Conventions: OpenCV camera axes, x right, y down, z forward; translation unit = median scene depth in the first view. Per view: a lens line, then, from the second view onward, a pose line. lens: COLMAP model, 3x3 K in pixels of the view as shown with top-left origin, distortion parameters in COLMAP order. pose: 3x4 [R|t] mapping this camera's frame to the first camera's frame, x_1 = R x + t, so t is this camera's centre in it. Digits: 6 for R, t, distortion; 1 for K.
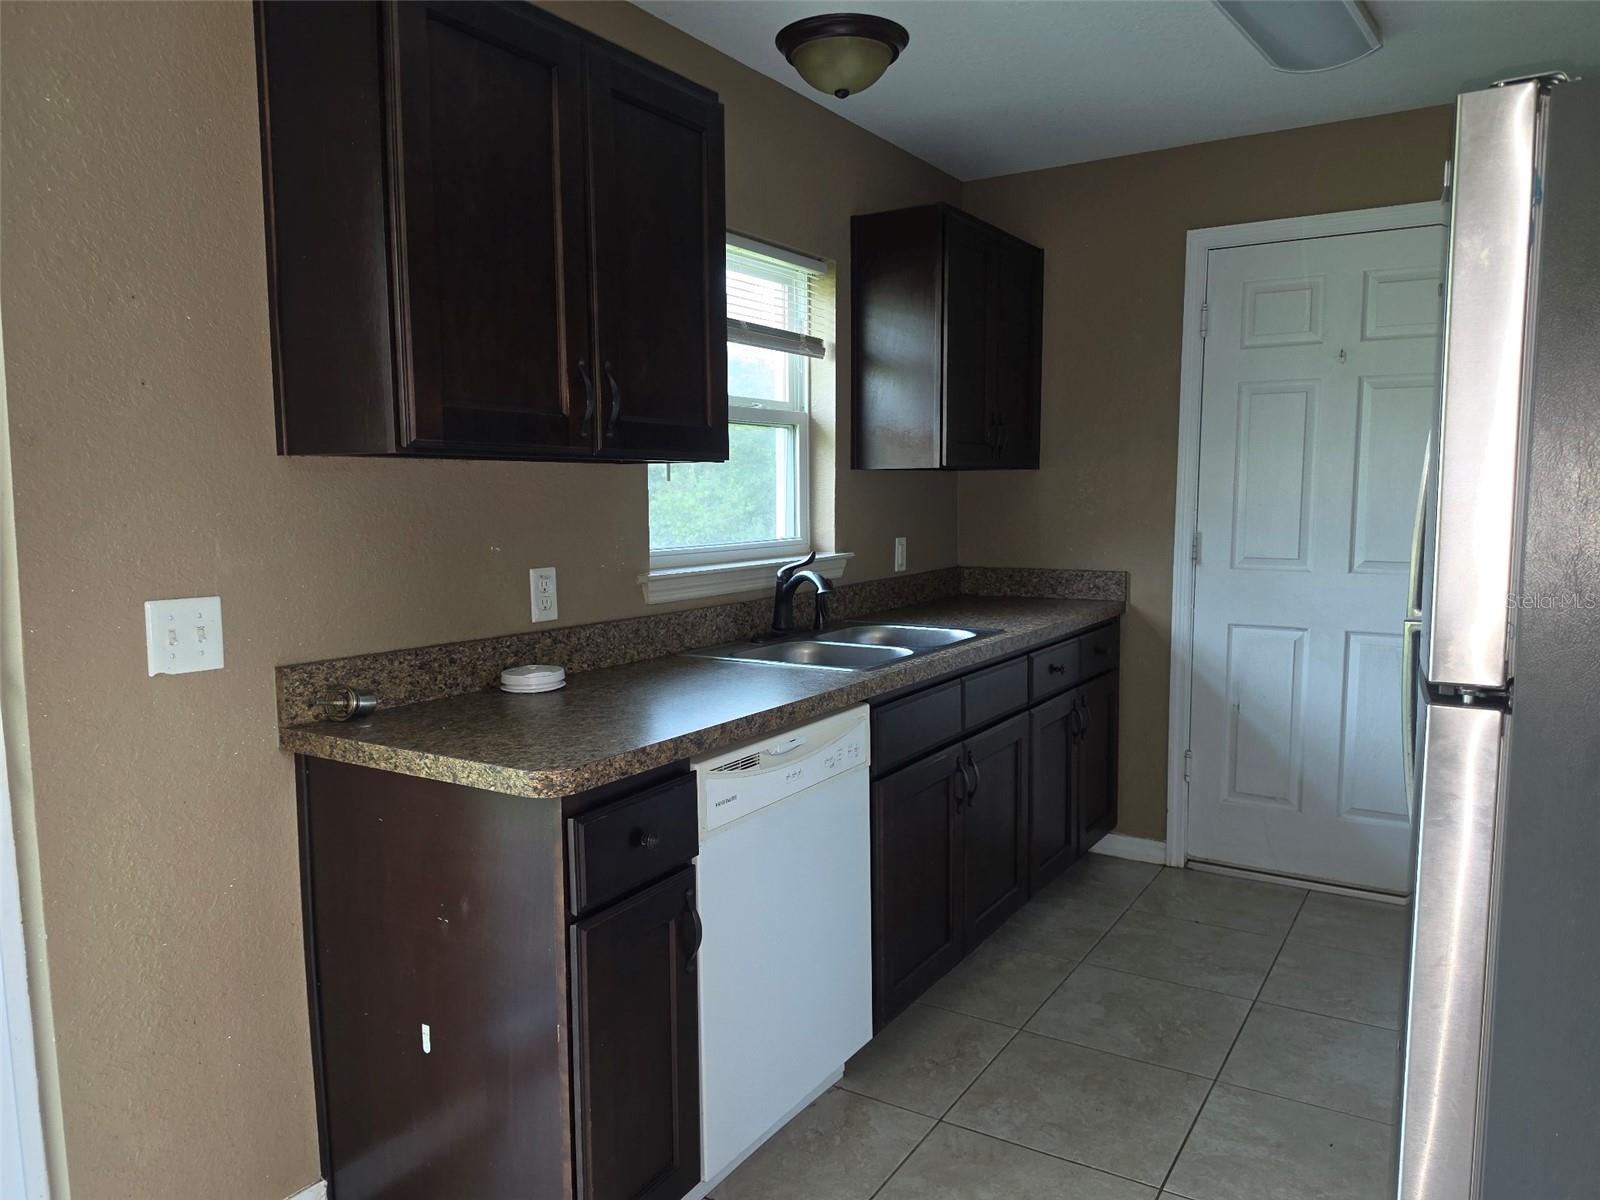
lens RADIAL K [[1118.6, 0, 800.0], [0, 1118.6, 600.0], [0, 0, 1]] dist [0.070271, -0.086778]
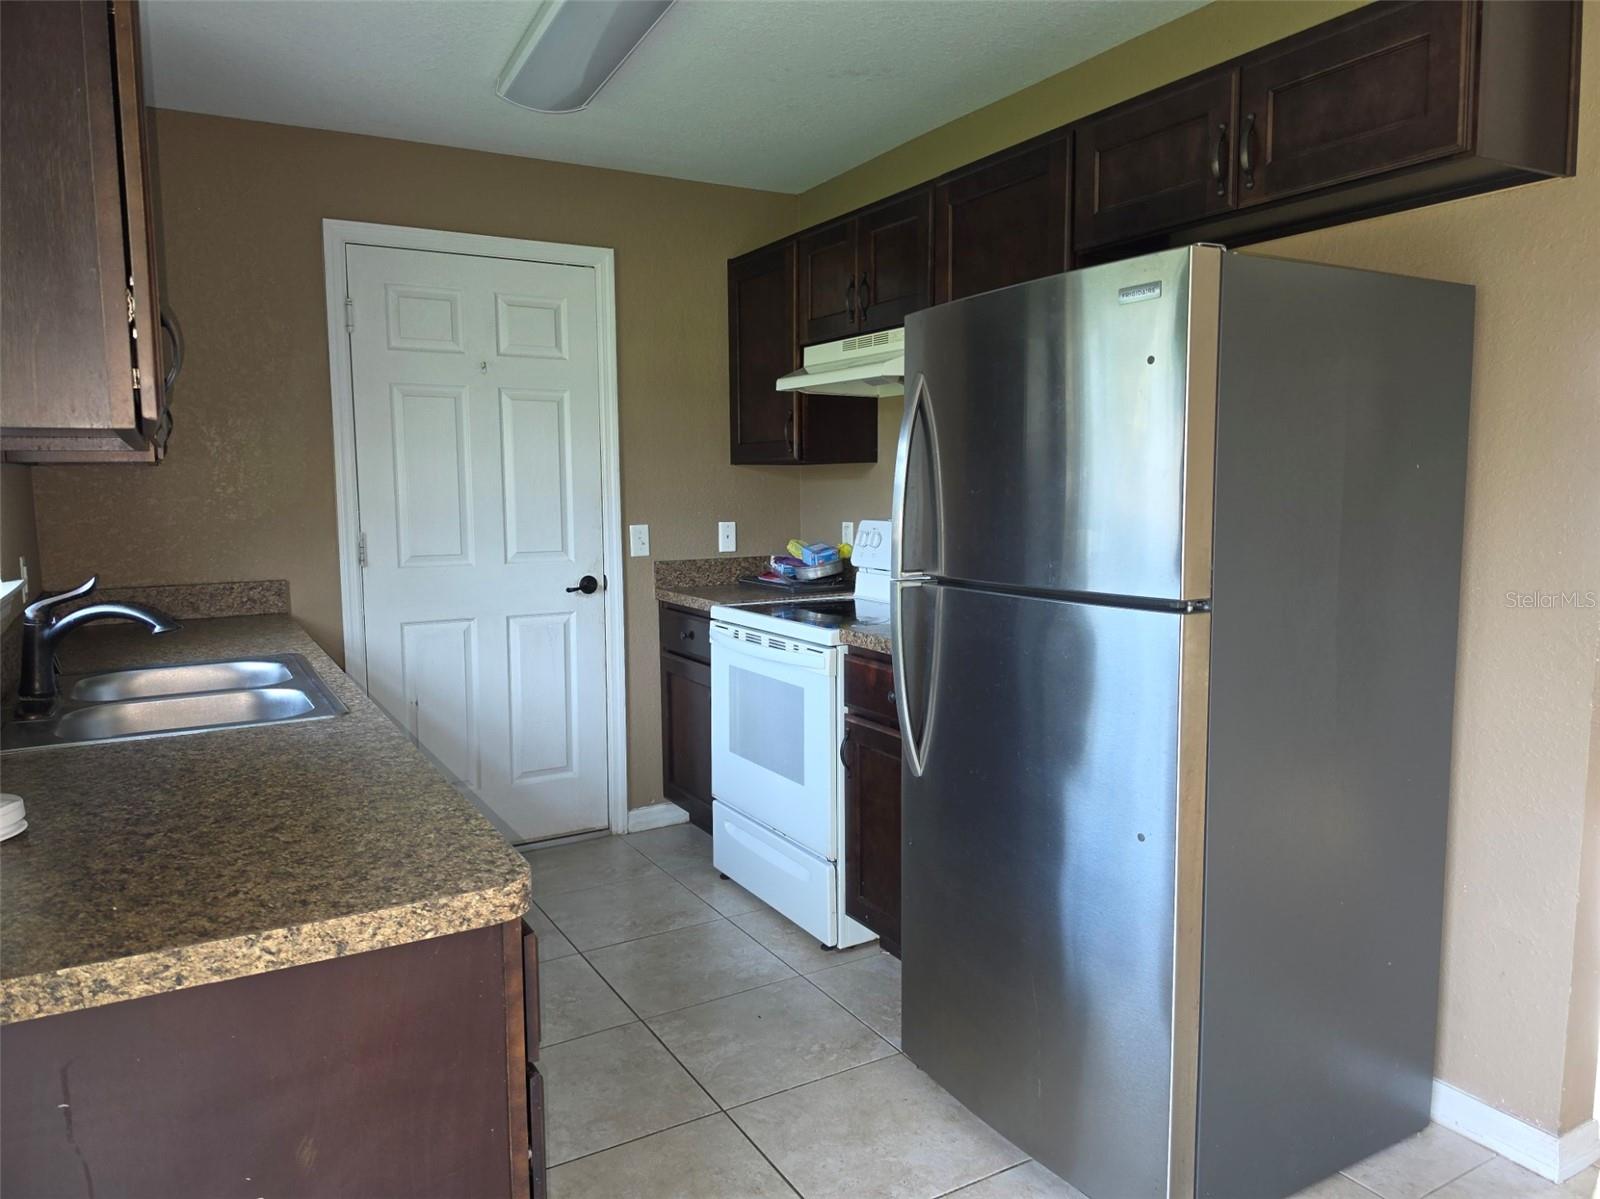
lens RADIAL K [[1117.2, 0, 799.2], [0, 1117.2, 589.5], [0, 0, 1]] dist [0.060436, -0.080219]
pose [[0.465604, -0.084804, 0.880921, -0.368636], [0.094300, 0.994485, 0.045895, -0.023063], [-0.879955, 0.061702, 0.471034, 0.237769]]
